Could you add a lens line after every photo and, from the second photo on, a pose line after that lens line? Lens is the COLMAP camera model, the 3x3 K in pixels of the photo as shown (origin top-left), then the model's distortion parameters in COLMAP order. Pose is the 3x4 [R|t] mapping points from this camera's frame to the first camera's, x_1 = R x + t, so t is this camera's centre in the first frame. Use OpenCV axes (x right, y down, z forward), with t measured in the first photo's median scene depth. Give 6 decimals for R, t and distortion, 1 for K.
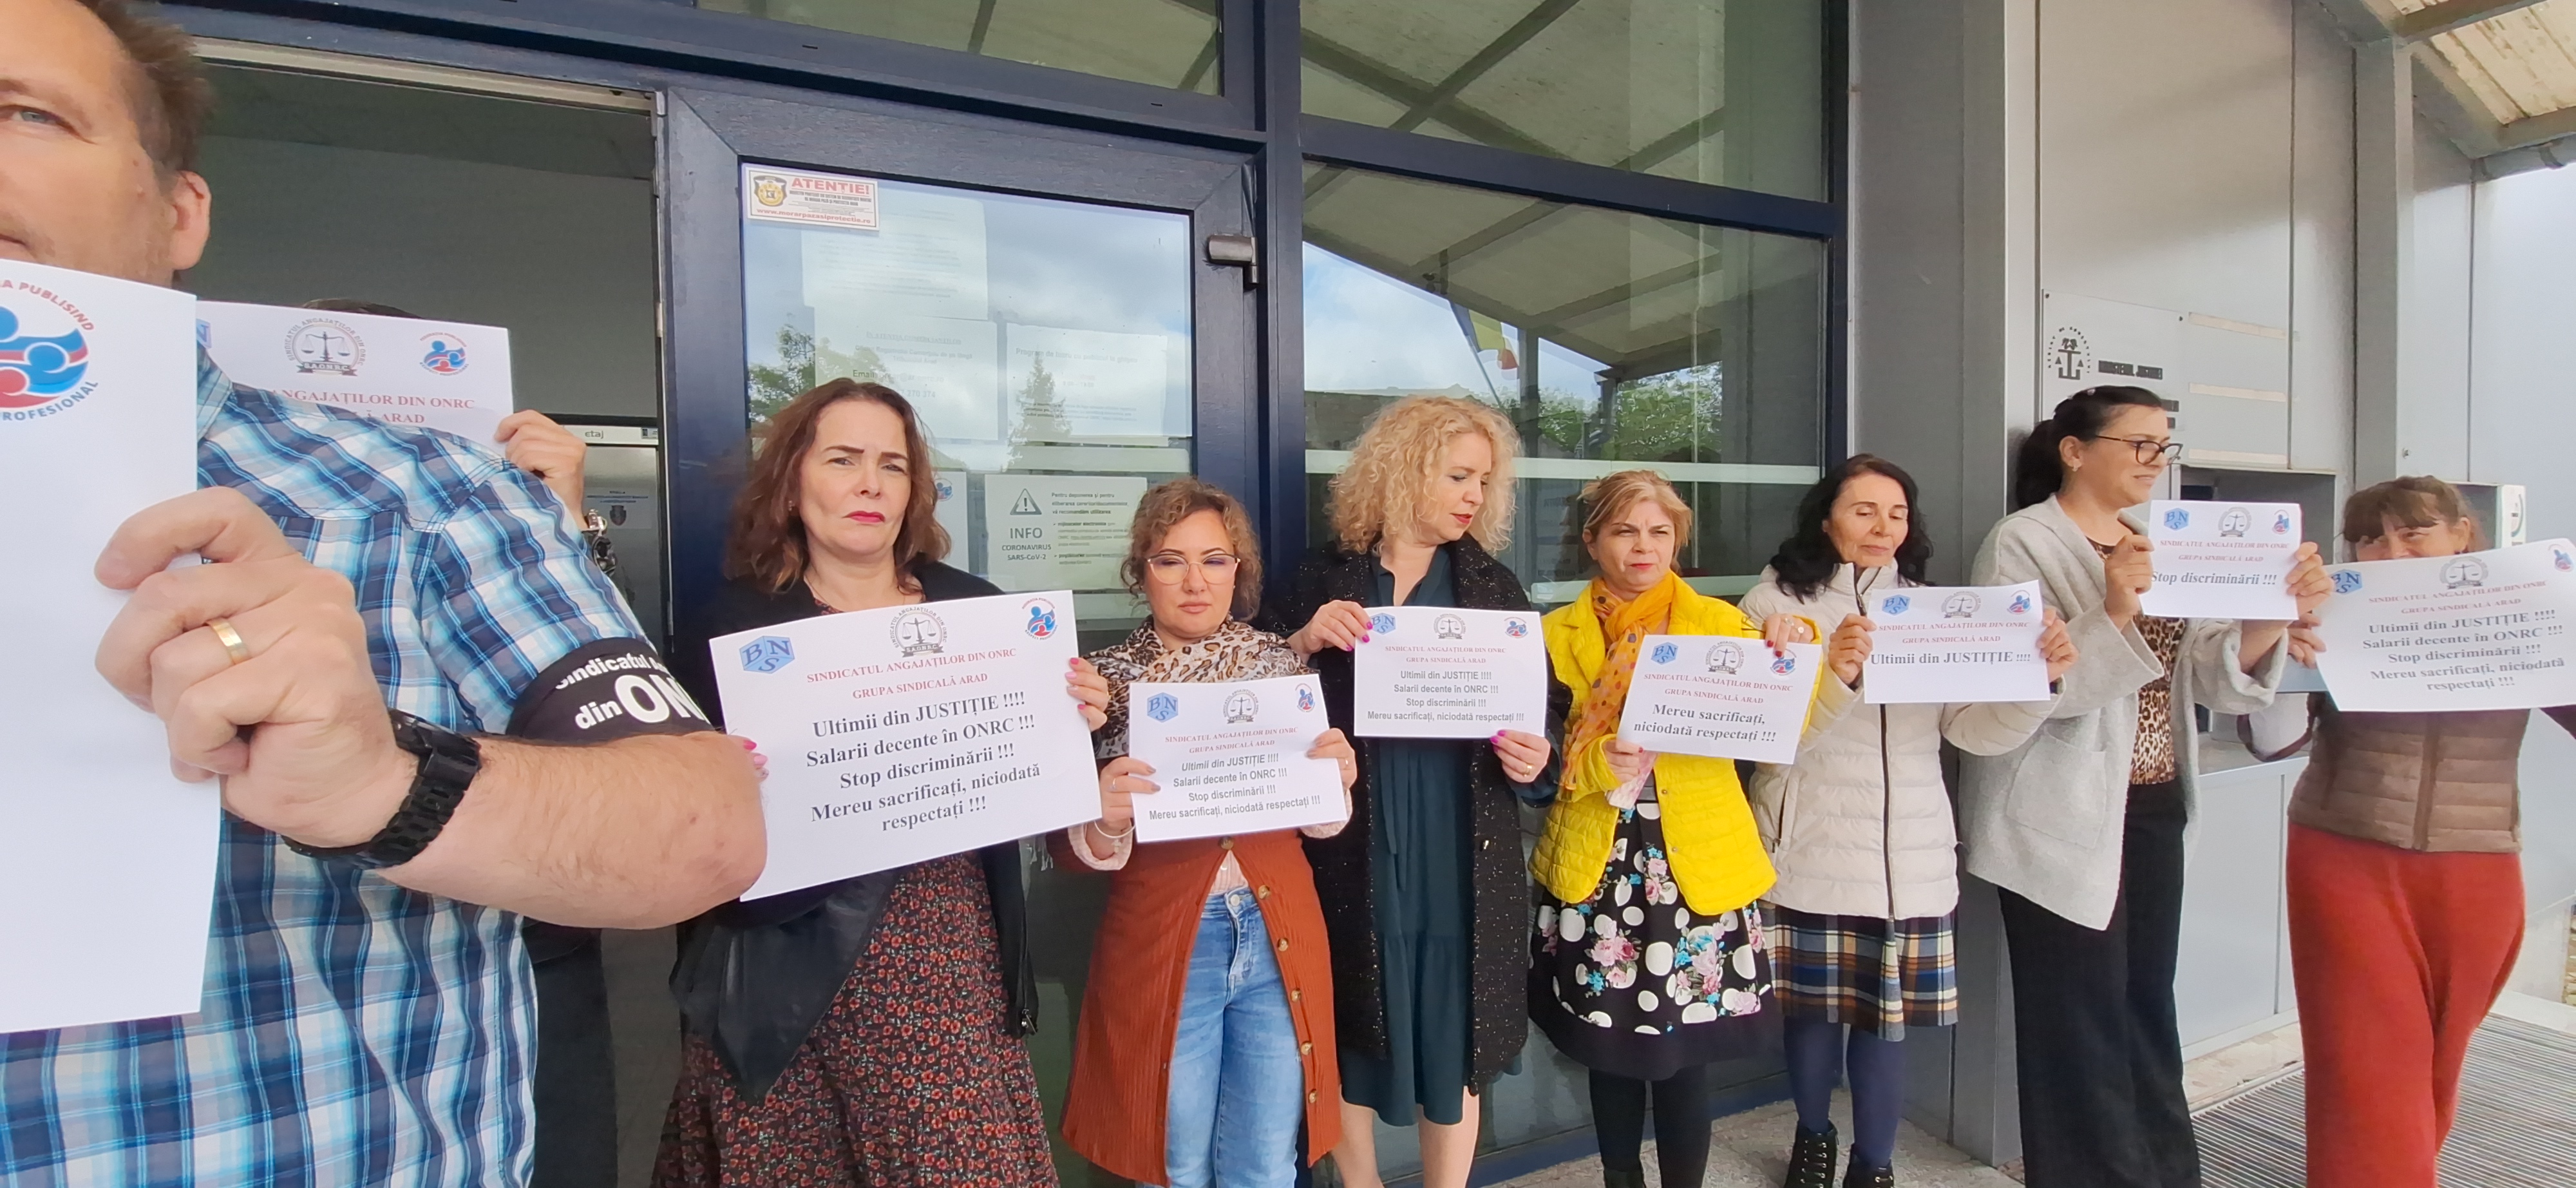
lens RADIAL K [[1081.7, 0, 1231.7], [0, 1081.7, 560.5], [0, 0, 1]] dist [-0.009689, 0.000226]
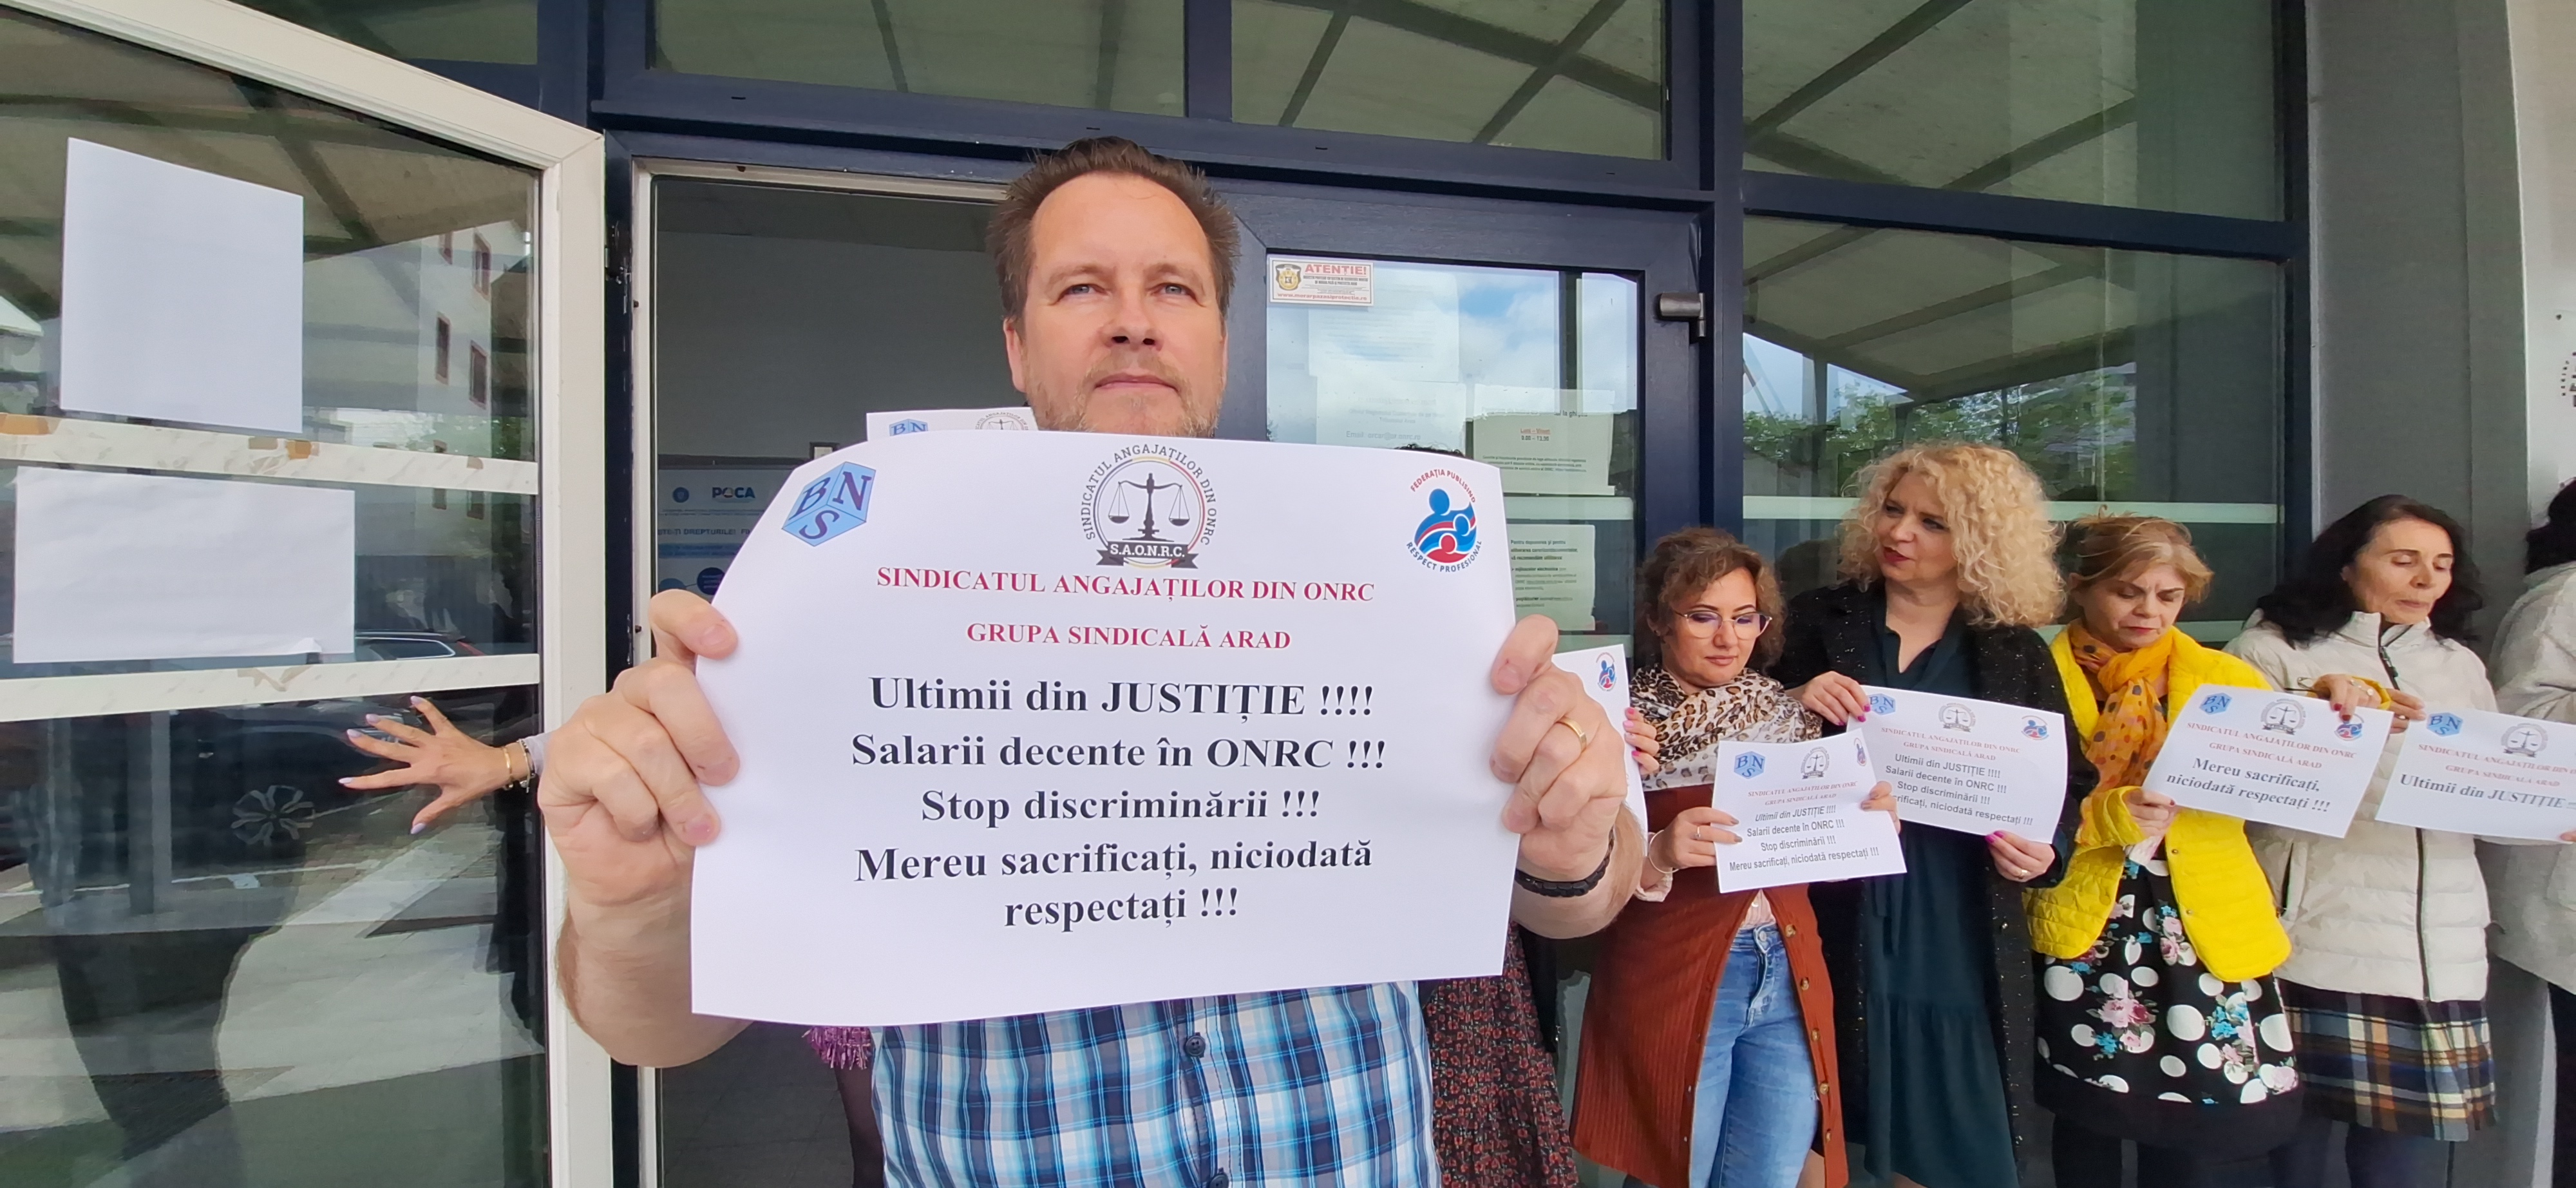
lens RADIAL K [[1081.7, 0, 1299.8], [0, 1081.7, 554.7], [0, 0, 1]] dist [-0.009689, 0.000226]
pose [[0.983478, -0.015129, -0.180395, -0.174291], [0.006462, 0.998800, -0.048537, -0.000028], [0.180913, 0.046569, 0.982396, -0.070764]]
